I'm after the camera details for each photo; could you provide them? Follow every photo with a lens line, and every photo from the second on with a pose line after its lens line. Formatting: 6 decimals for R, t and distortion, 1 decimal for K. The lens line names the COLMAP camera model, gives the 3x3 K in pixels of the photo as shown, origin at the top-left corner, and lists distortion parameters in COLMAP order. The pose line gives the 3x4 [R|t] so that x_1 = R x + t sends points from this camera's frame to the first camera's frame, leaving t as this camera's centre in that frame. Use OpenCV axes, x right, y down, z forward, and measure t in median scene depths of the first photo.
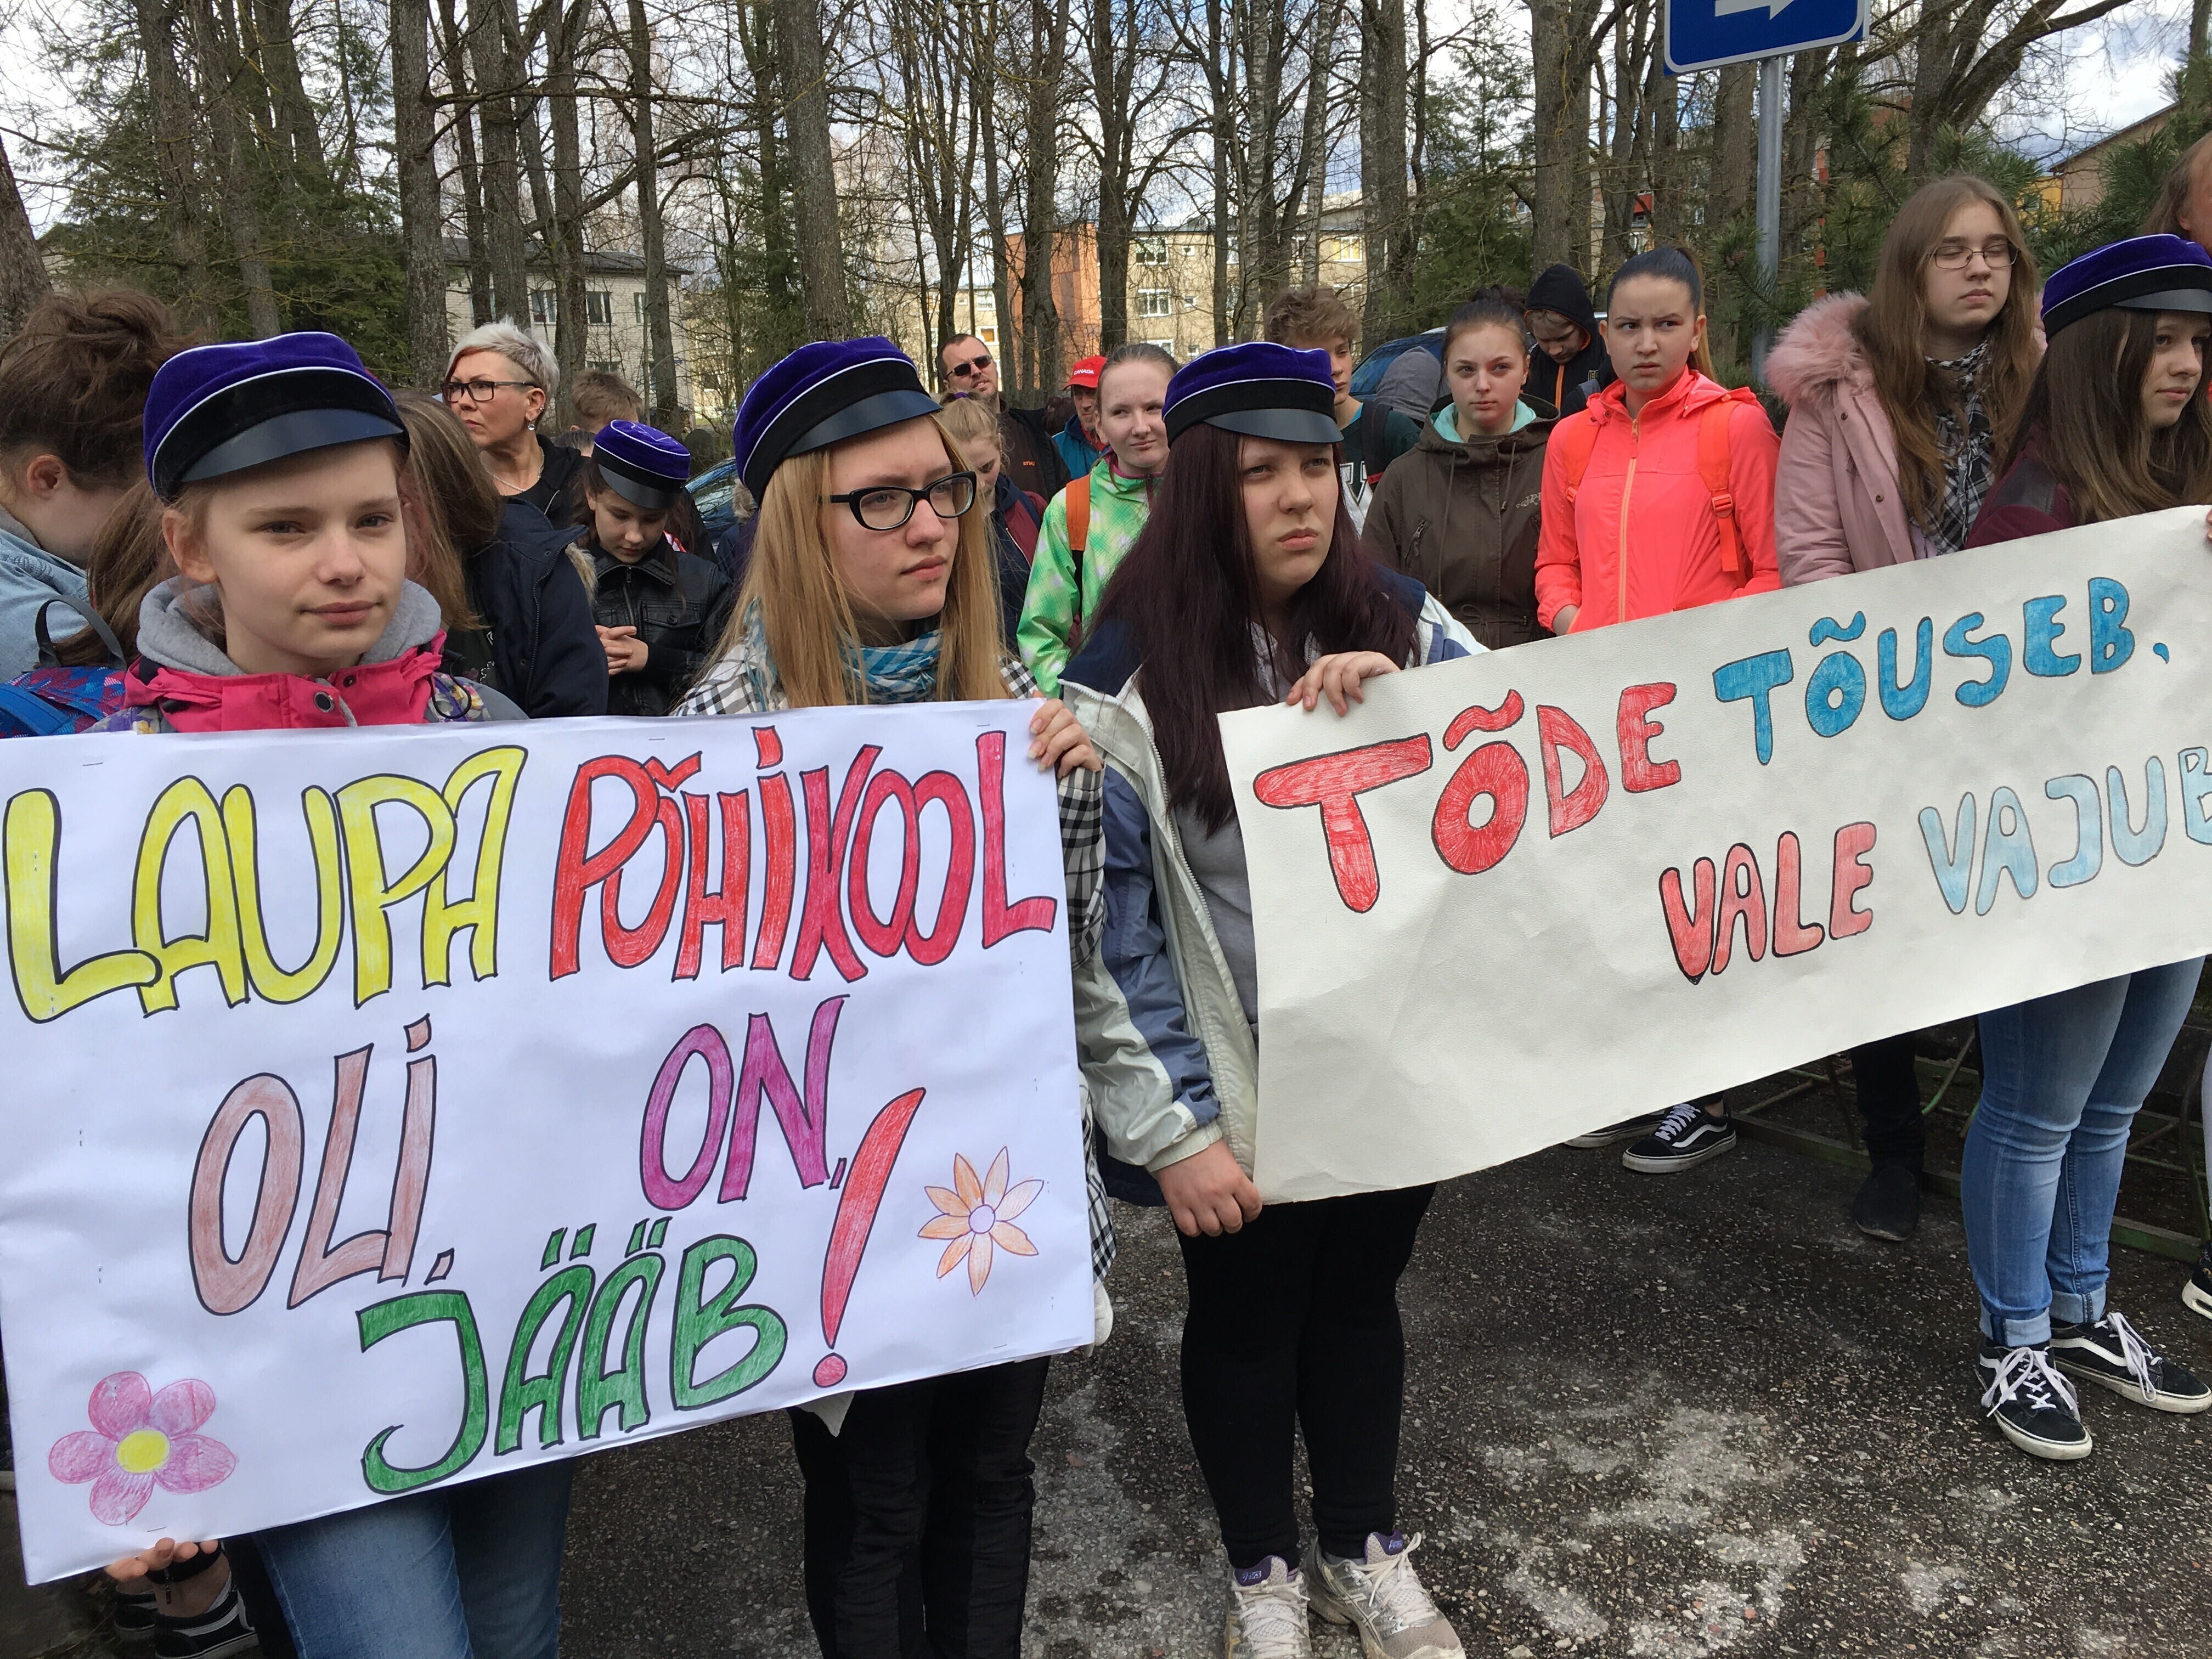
lens RADIAL K [[1889.3, 0, 1110.7], [0, 1889.3, 838.9], [0, 0, 1]] dist [0.046991, -0.010775]
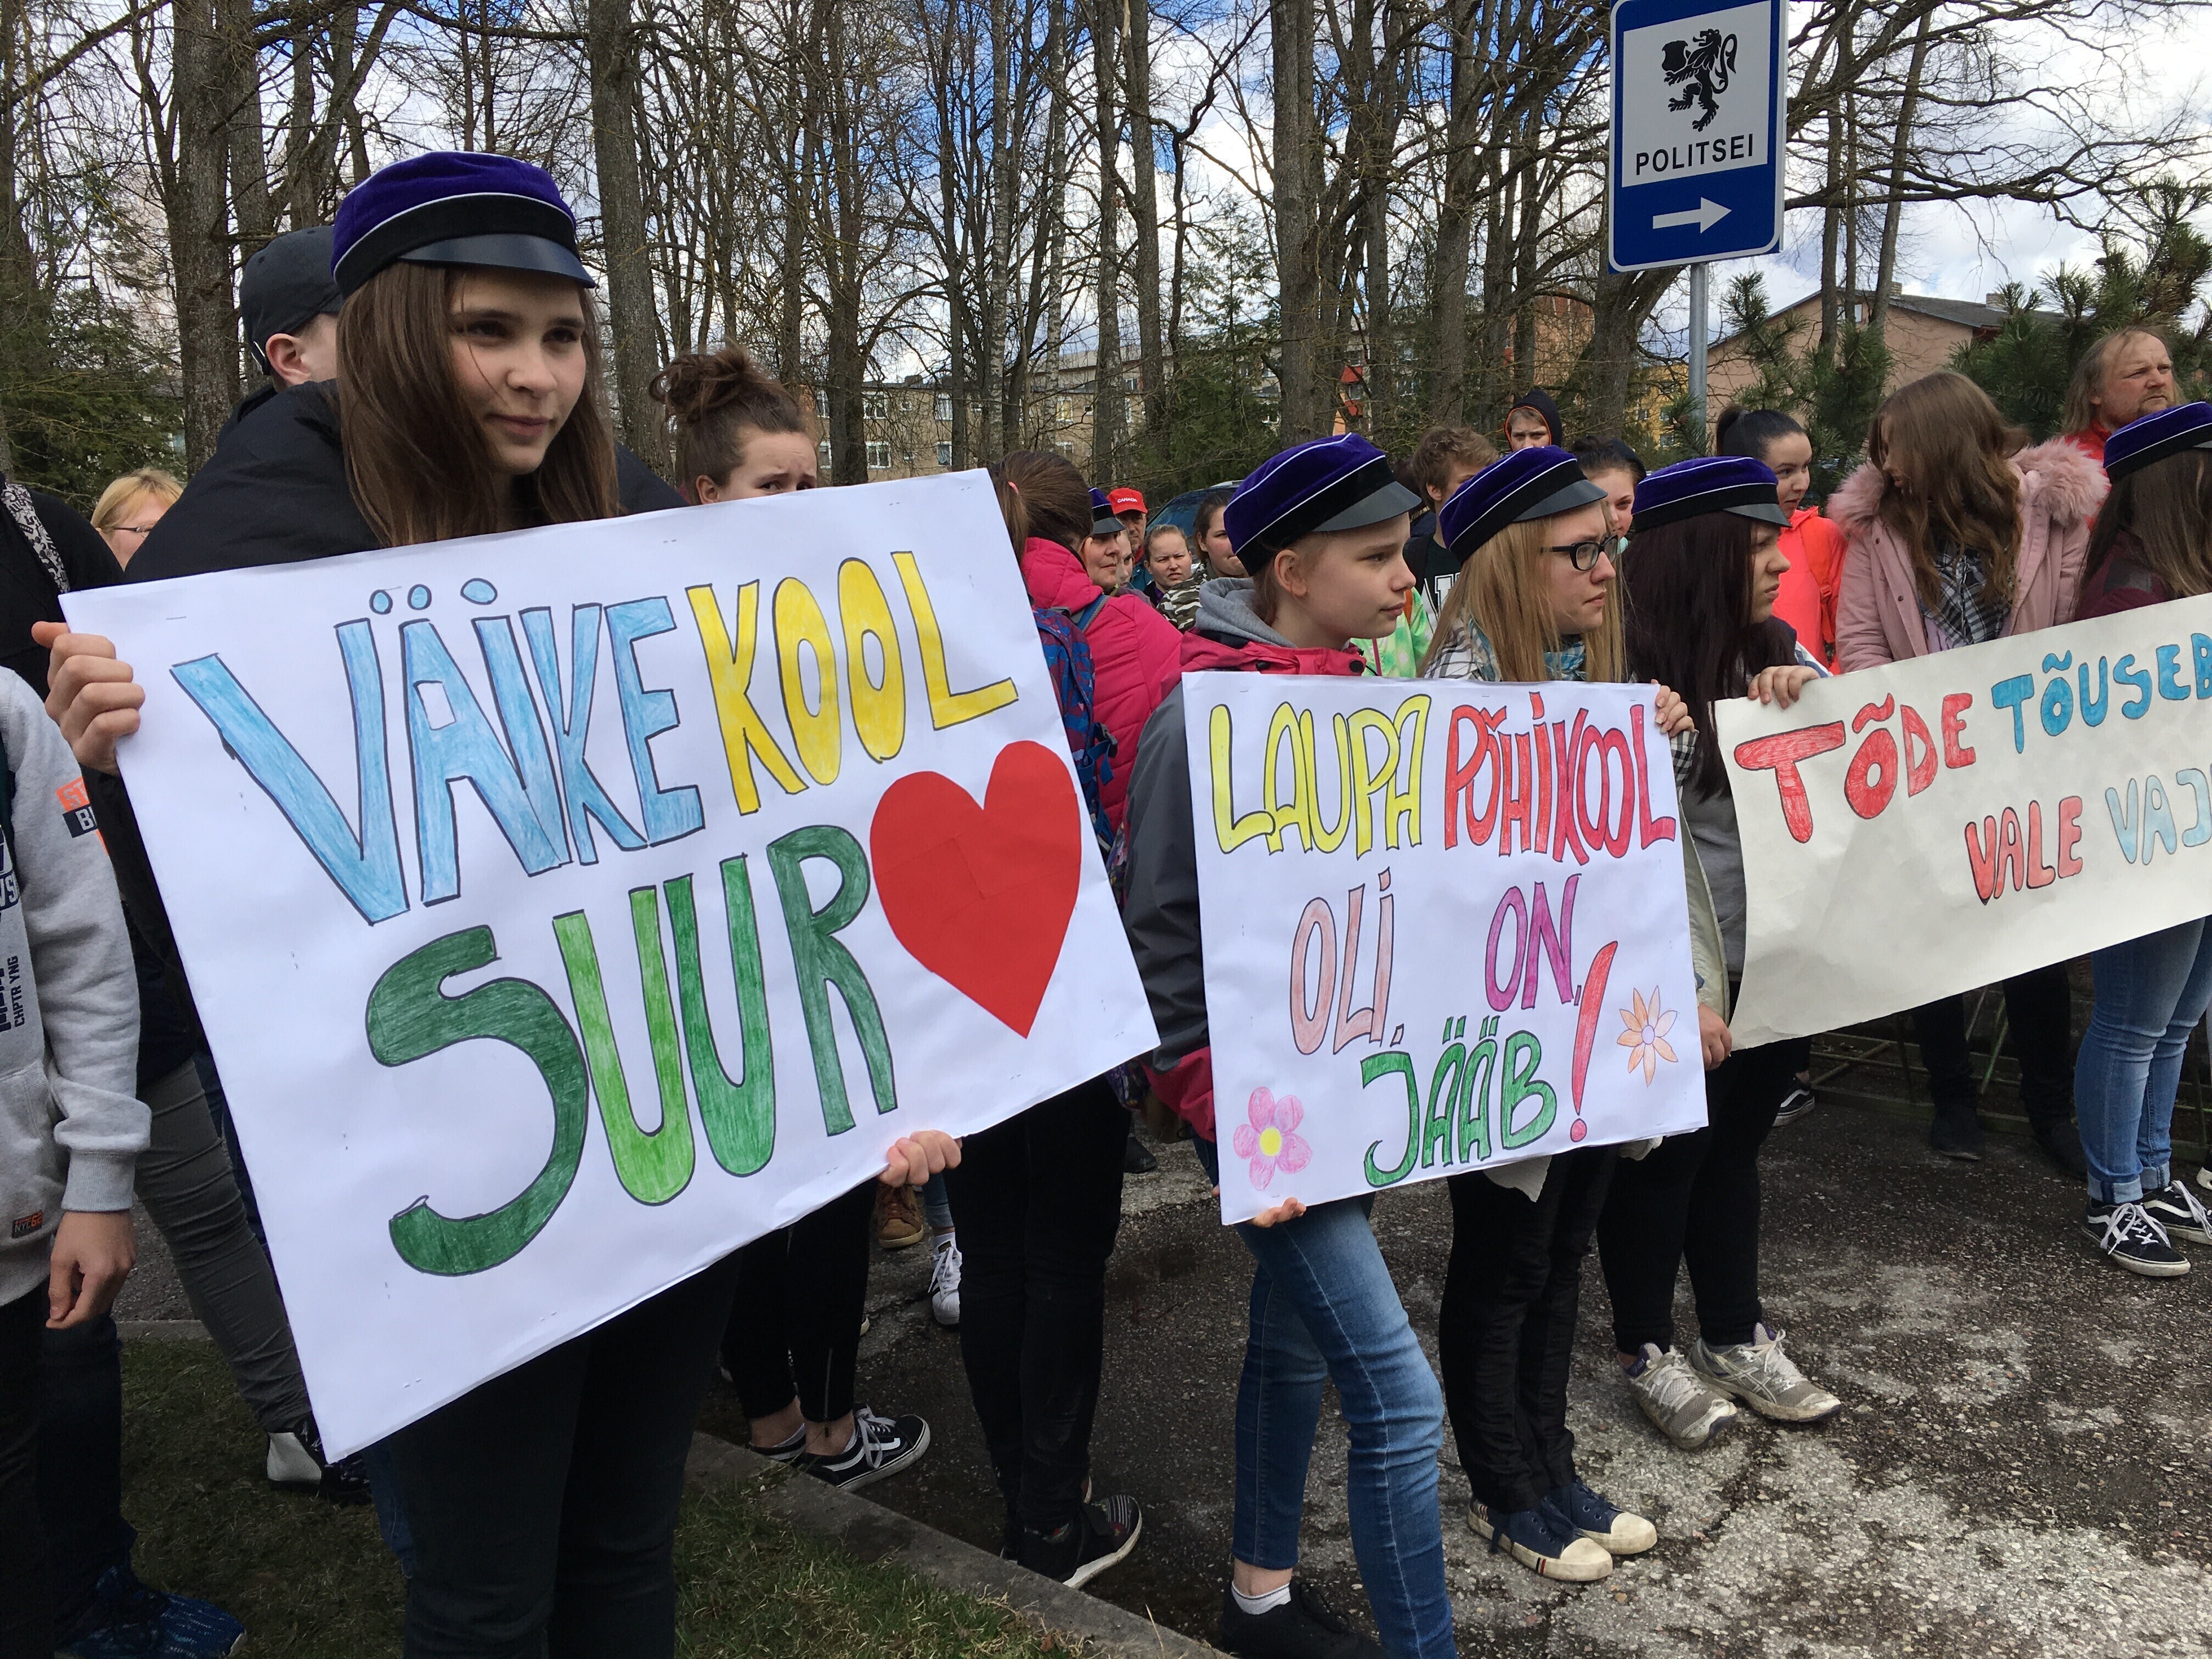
lens RADIAL K [[1890.0, 0, 1106.0], [0, 1890.0, 829.5], [0, 0, 1]] dist [0.020208, -0.013631]
pose [[0.989062, -0.003402, 0.147464, -0.569484], [0.015451, 0.996624, -0.080640, 0.127239], [-0.146692, 0.082036, 0.985775, -0.320458]]
